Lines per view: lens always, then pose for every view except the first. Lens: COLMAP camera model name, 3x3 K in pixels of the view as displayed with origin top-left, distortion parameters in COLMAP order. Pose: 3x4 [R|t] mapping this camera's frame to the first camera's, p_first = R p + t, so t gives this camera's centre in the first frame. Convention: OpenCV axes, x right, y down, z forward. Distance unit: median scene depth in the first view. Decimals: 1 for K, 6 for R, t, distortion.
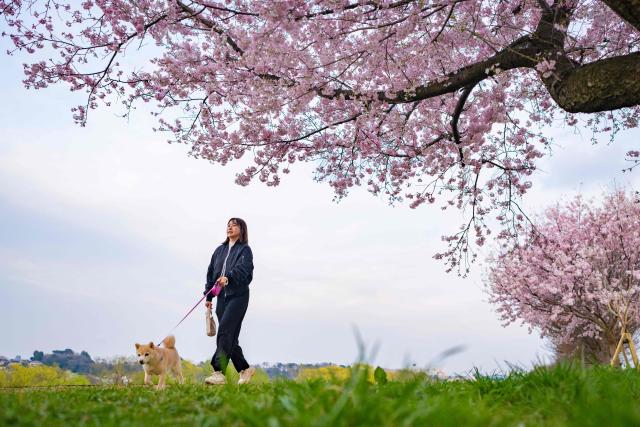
lens RADIAL K [[538.6, 0, 320.0], [0, 538.6, 213.5], [0, 0, 1]] dist [0.004854, 0.004596]
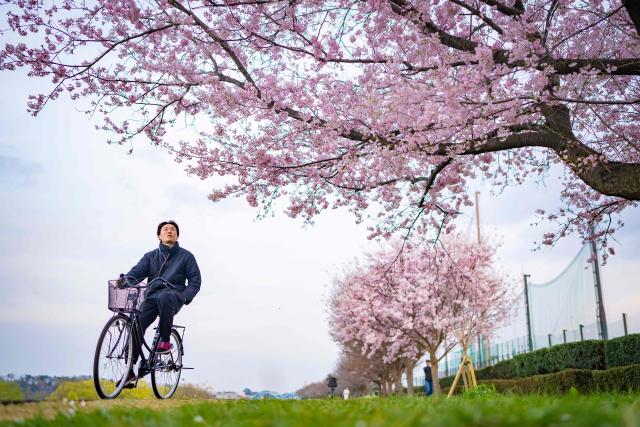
lens RADIAL K [[538.6, 0, 320.0], [0, 538.6, 213.5], [0, 0, 1]] dist [0.004854, 0.004596]
pose [[0.952366, 0.106850, 0.285626, -0.192716], [-0.099373, 0.994222, -0.040591, -0.006260], [-0.288313, 0.010274, 0.957481, -0.014854]]
